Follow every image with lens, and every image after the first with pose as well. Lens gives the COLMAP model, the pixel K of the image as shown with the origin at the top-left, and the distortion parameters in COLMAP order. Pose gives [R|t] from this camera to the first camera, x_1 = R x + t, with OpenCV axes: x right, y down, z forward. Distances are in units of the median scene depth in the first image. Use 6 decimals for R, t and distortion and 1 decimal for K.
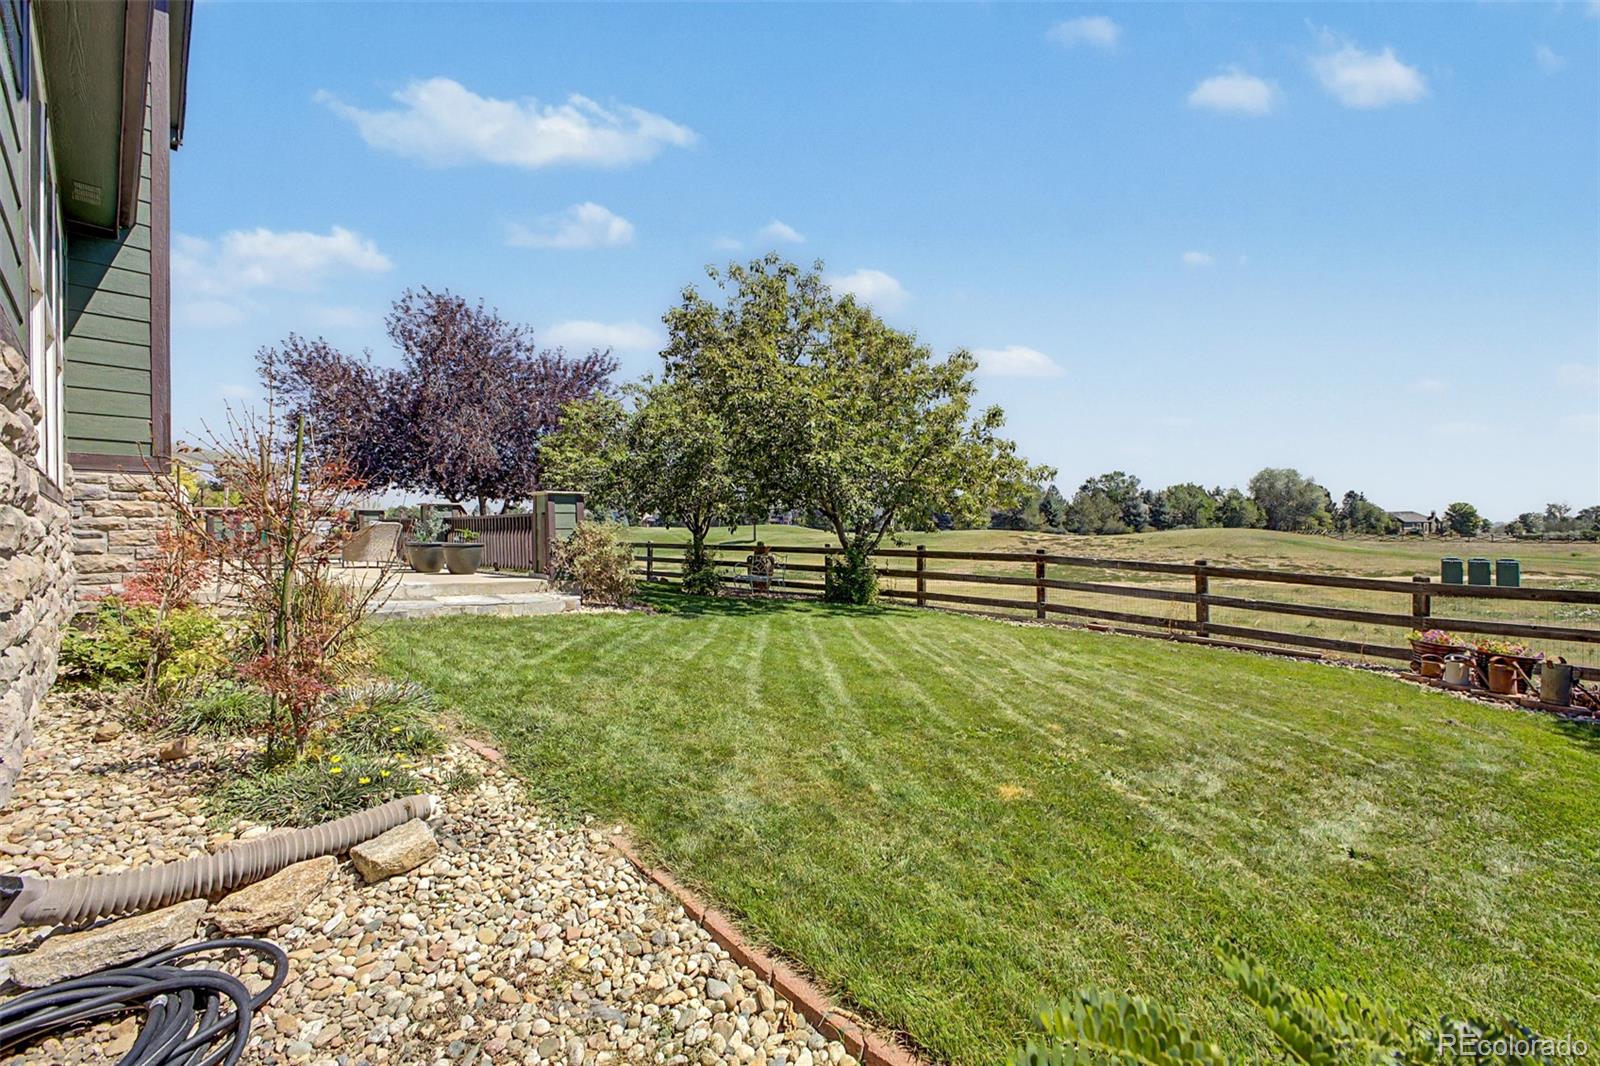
lens RADIAL K [[651.4, 0, 800.0], [0, 651.4, 533.0], [0, 0, 1]] dist [0.030095, -0.000065]
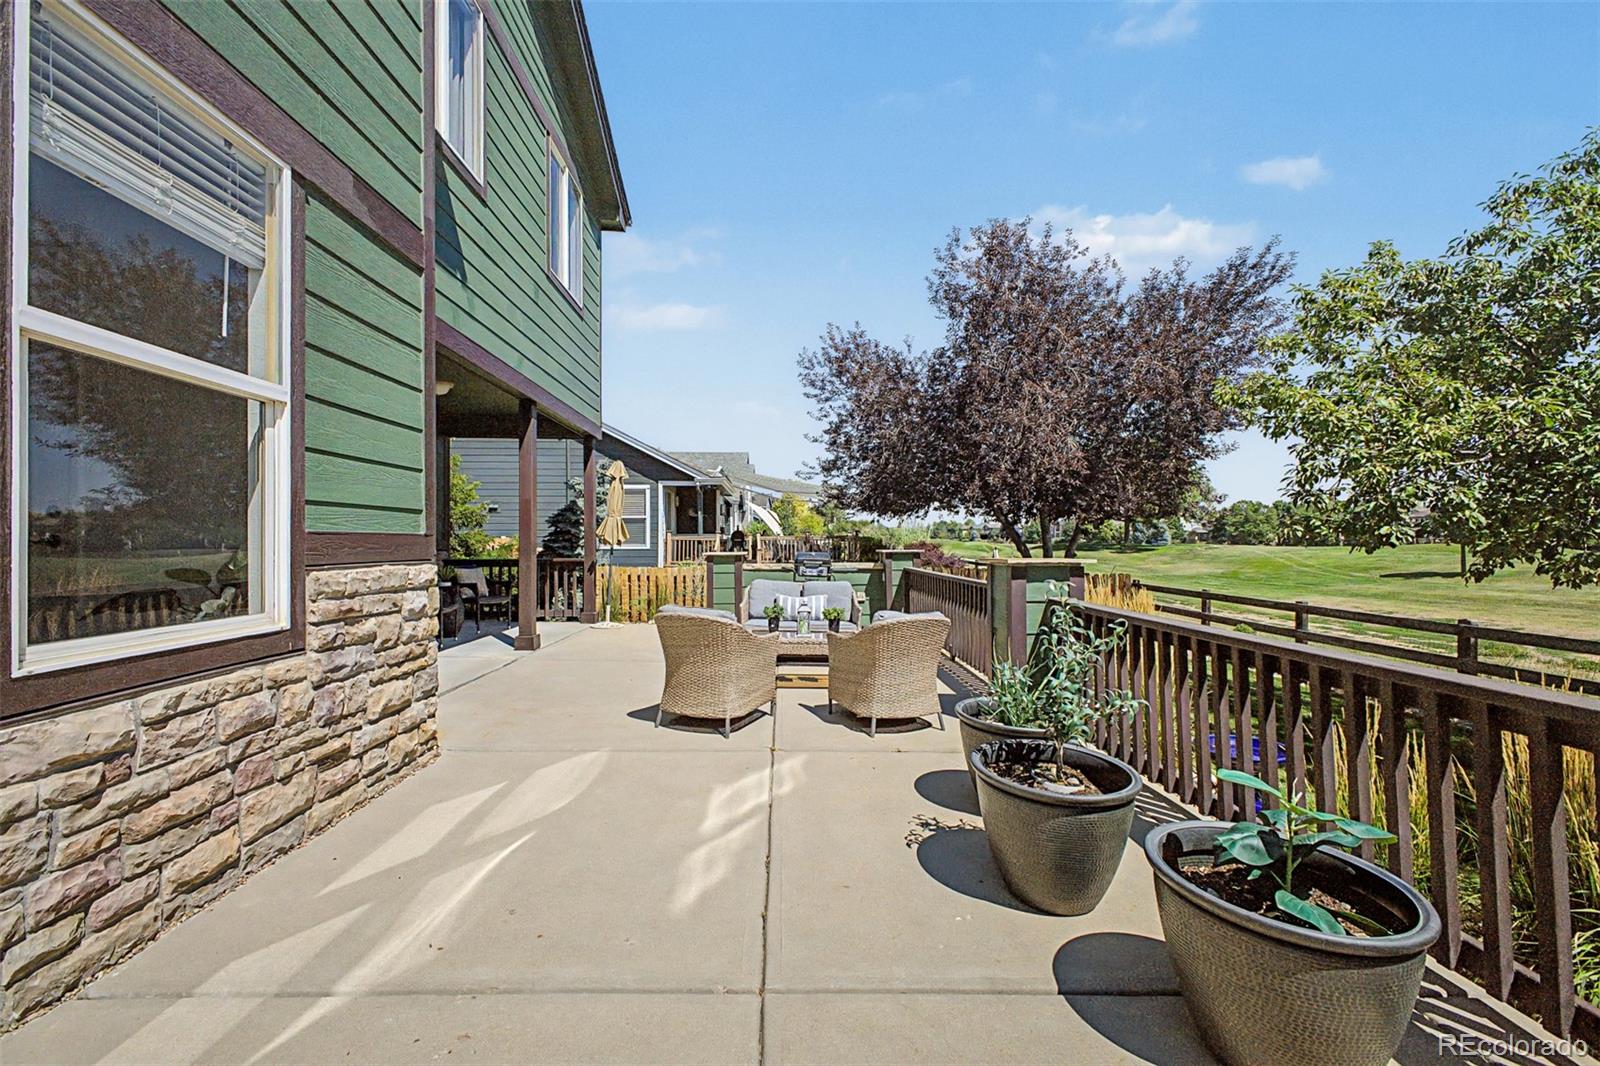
lens RADIAL K [[651.4, 0, 800.0], [0, 651.4, 533.0], [0, 0, 1]] dist [0.030095, -0.000065]
pose [[0.727579, -0.013291, -0.685896, -0.228264], [0.002913, 0.999863, -0.016285, -0.031669], [0.686018, 0.009851, 0.727518, 0.367015]]
